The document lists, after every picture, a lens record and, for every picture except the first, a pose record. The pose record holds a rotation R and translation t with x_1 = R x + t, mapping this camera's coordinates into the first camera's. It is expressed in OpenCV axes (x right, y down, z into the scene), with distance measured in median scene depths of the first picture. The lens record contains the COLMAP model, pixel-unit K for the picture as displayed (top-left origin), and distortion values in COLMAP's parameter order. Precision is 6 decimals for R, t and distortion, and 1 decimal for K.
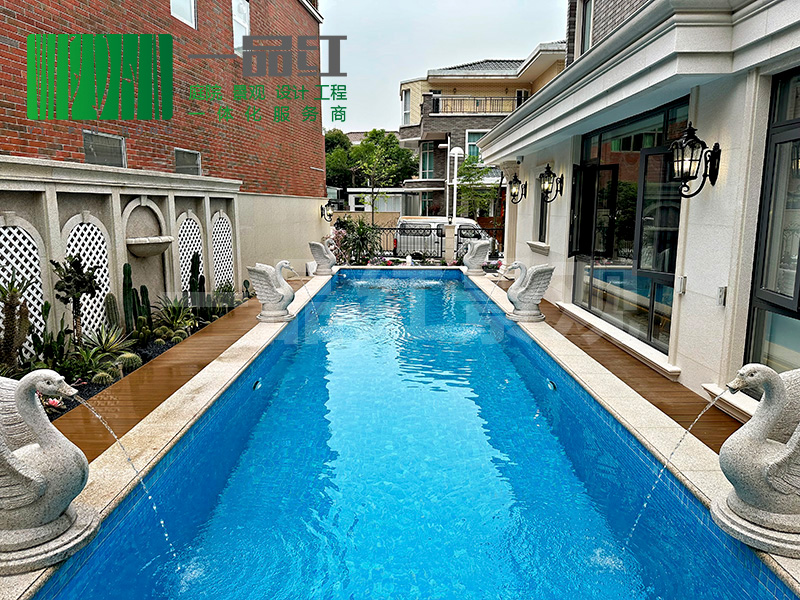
lens RADIAL K [[568.1, 0, 401.1], [0, 568.1, 307.8], [0, 0, 1]] dist [0.063107, -0.074762]
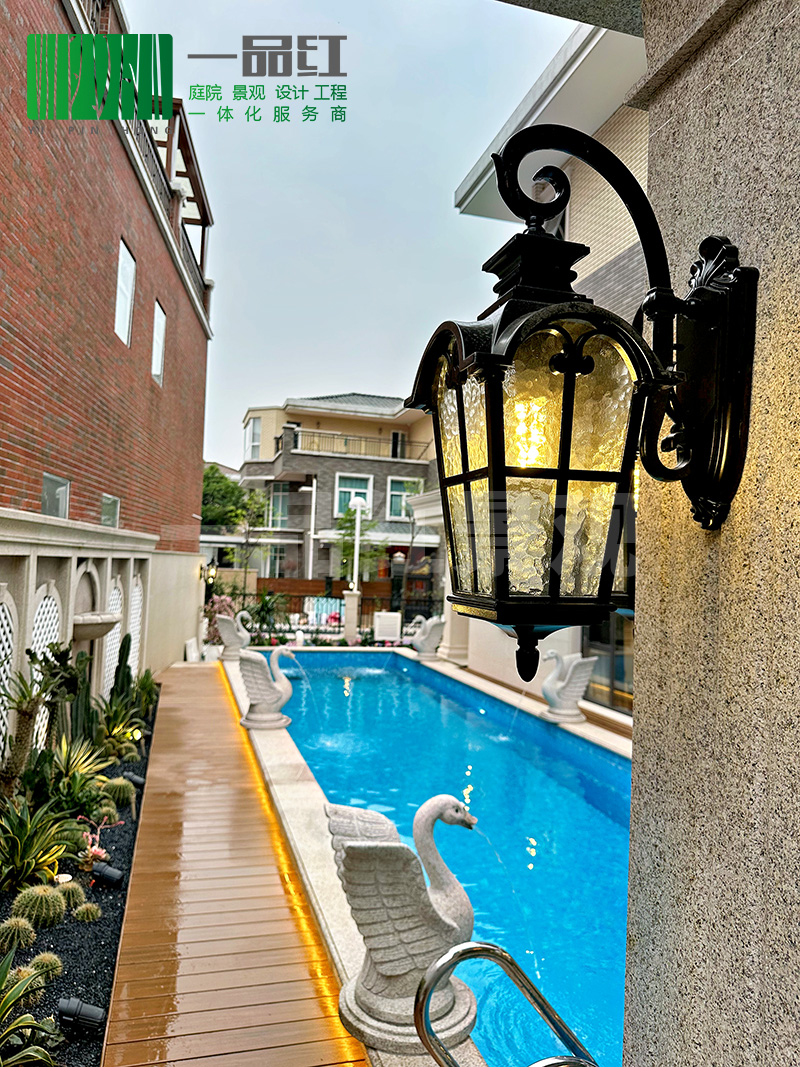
lens RADIAL K [[757.7, 0, 400.0], [0, 757.7, 533.5], [0, 0, 1]] dist [0.063107, -0.074762]
pose [[0.962194, 0.050913, 0.267565, -0.289743], [0.006206, 0.978020, -0.208418, -0.014133], [-0.272295, 0.202199, 0.940729, -0.049109]]
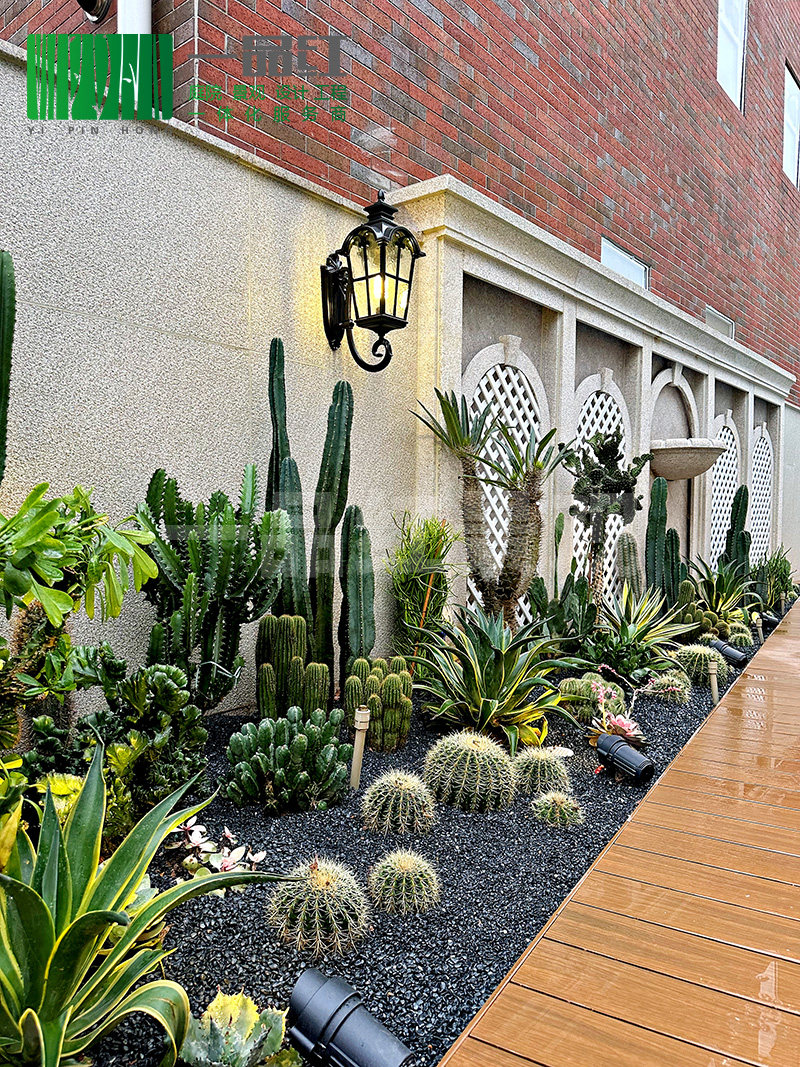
lens RADIAL K [[757.7, 0, 400.0], [0, 757.7, 533.5], [0, 0, 1]] dist [0.063107, -0.074762]
pose [[0.853320, 0.023881, -0.520841, -0.259852], [-0.101209, 0.987536, -0.120536, 0.062710], [0.511471, 0.155570, 0.845101, 0.255112]]
